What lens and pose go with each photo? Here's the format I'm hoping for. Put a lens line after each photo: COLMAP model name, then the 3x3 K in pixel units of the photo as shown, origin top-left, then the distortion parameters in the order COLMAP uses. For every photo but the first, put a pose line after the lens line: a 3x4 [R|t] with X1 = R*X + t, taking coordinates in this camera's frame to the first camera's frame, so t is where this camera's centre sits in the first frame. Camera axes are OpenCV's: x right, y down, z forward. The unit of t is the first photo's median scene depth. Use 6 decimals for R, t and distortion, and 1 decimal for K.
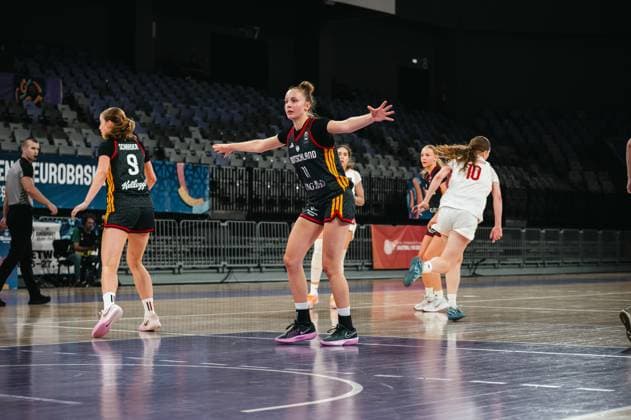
lens RADIAL K [[1450.9, 0, 315.5], [0, 1450.9, 210.0], [0, 0, 1]] dist [-0.388966, -0.010840]
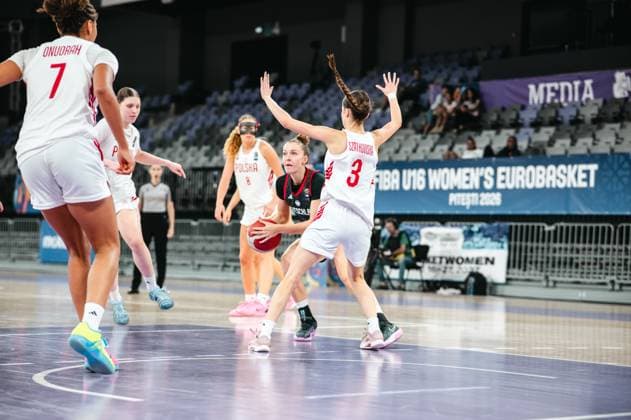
lens RADIAL K [[1444.9, 0, 315.5], [0, 1444.9, 210.0], [0, 0, 1]] dist [0.145902, -0.090499]
pose [[-0.228858, -0.029809, -0.973003, 0.771987], [-0.001049, 0.999538, -0.030375, 0.025054], [0.973459, -0.005931, -0.228784, 1.071354]]
